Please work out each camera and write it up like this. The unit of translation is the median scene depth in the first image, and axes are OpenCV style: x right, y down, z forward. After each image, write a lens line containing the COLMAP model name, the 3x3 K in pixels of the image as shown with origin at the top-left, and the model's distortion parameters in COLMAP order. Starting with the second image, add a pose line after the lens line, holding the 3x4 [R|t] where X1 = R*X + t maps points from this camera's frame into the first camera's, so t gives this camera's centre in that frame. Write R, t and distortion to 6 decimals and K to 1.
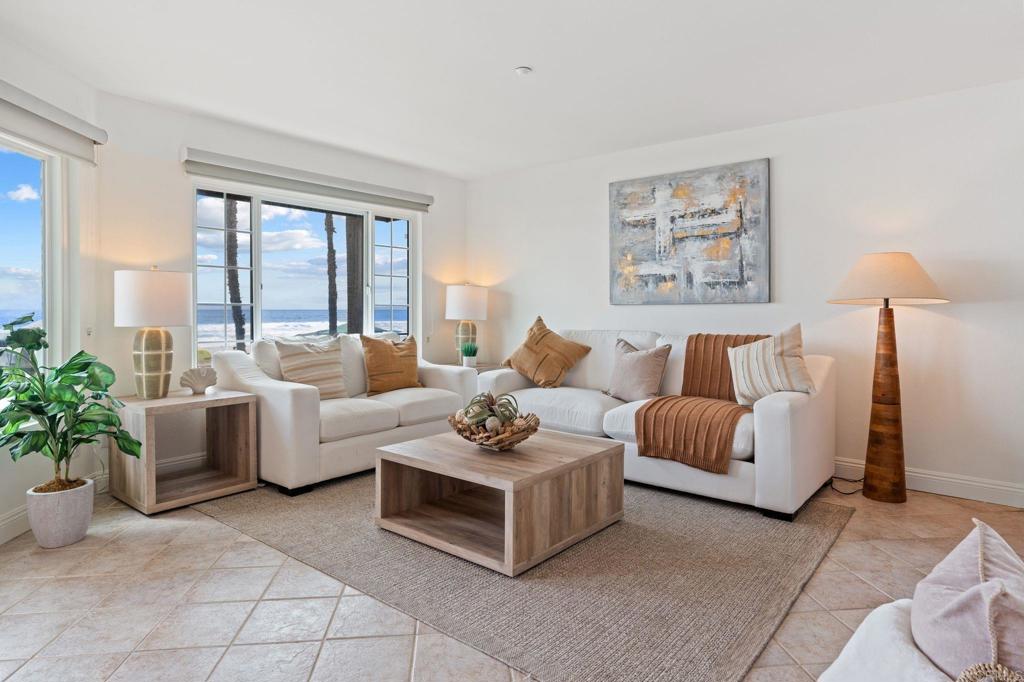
lens RADIAL K [[577.1, 0, 514.8], [0, 577.1, 313.7], [0, 0, 1]] dist [-0.000418, 0.000501]
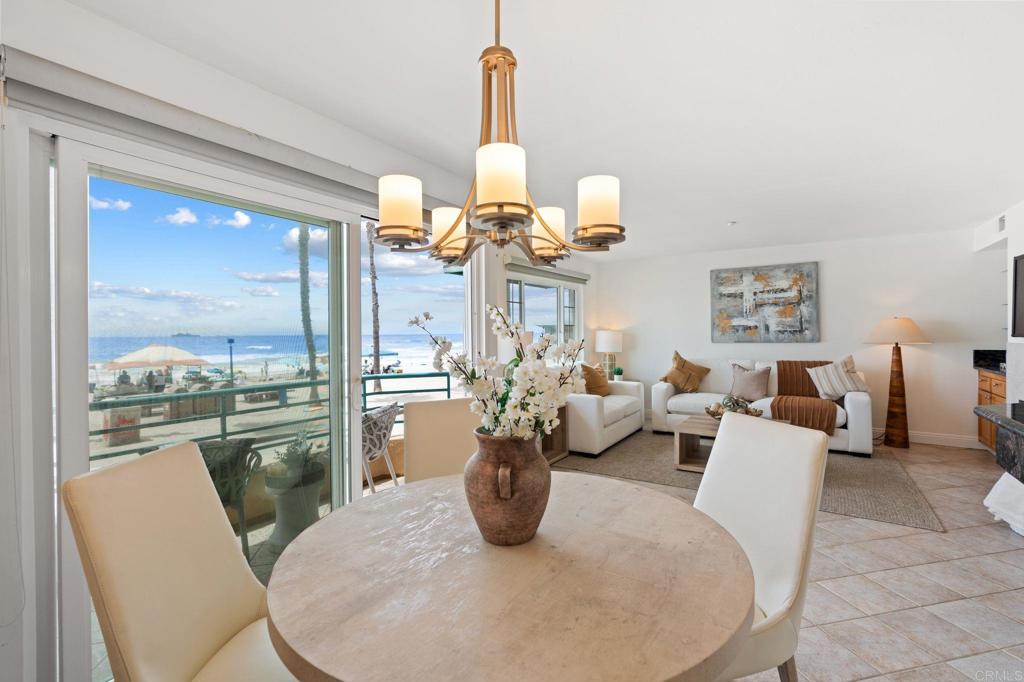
lens RADIAL K [[445.6, 0, 527.7], [0, 445.6, 334.3], [0, 0, 1]] dist [-0.000065, -0.000016]
pose [[0.992420, -0.010422, 0.122449, -0.588693], [0.011209, 0.999921, -0.005742, -0.043272], [-0.122380, 0.007071, 0.992458, -0.248724]]
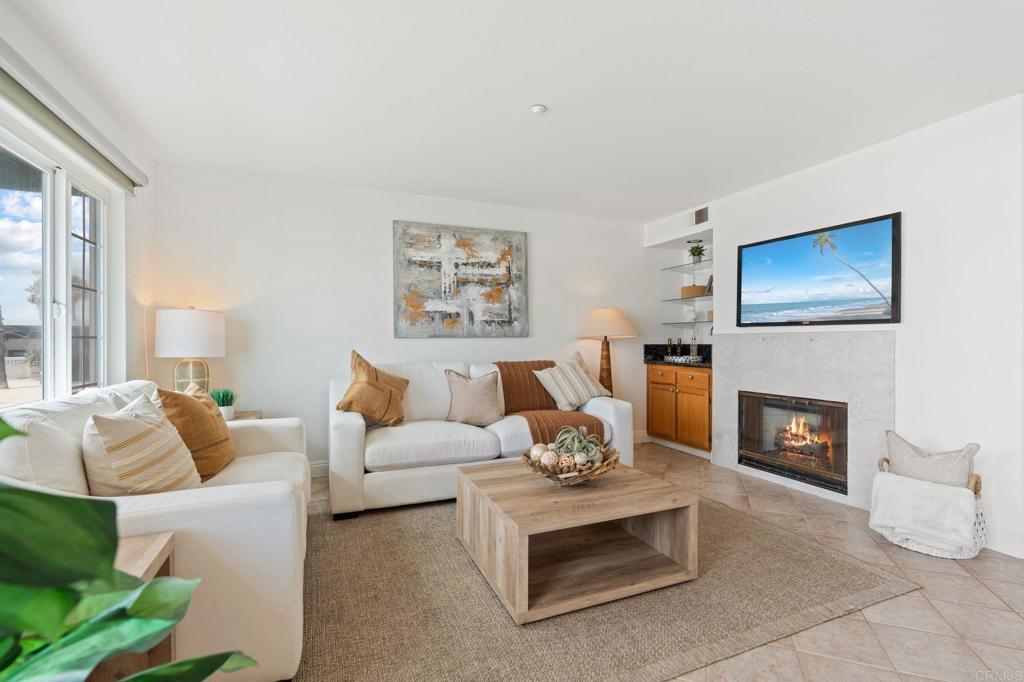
lens RADIAL K [[463.6, 0, 512.0], [0, 463.6, 341.0], [0, 0, 1]] dist [-0.000824, -0.000138]
pose [[0.471767, -0.001764, 0.881721, -0.525055], [0.009424, 0.999951, -0.003042, -0.005995], [-0.881673, 0.009744, 0.471761, 0.475825]]
